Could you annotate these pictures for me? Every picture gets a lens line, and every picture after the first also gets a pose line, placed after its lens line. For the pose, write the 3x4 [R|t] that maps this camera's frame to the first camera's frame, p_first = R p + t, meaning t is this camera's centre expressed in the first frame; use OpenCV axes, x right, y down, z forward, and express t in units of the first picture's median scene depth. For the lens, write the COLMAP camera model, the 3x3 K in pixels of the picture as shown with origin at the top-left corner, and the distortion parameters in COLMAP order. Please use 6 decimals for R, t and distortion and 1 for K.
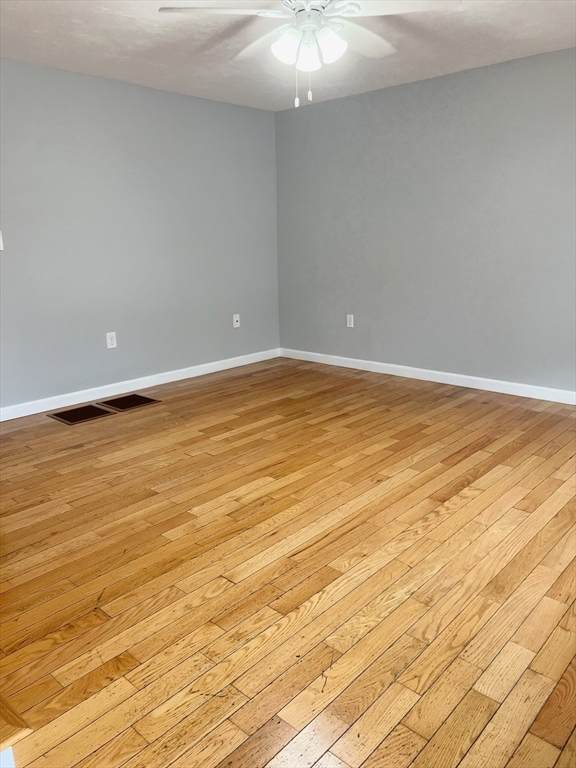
lens RADIAL K [[602.5, 0, 288.0], [0, 602.5, 384.0], [0, 0, 1]] dist [0.006590, -0.008139]
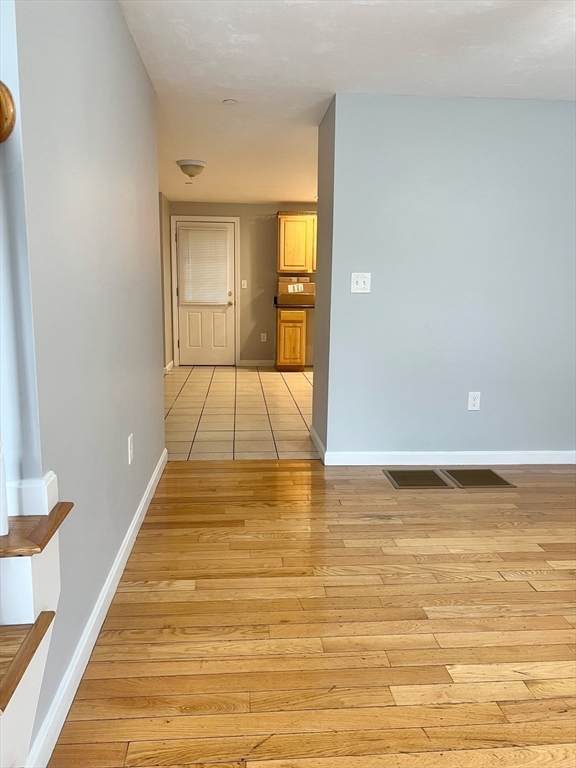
lens RADIAL K [[602.5, 0, 288.0], [0, 602.5, 384.0], [0, 0, 1]] dist [0.006590, -0.008139]
pose [[0.727462, 0.139611, -0.671794, 0.094863], [-0.192274, 0.981332, -0.004267, -0.051568], [0.658657, 0.132273, 0.740726, 0.284174]]
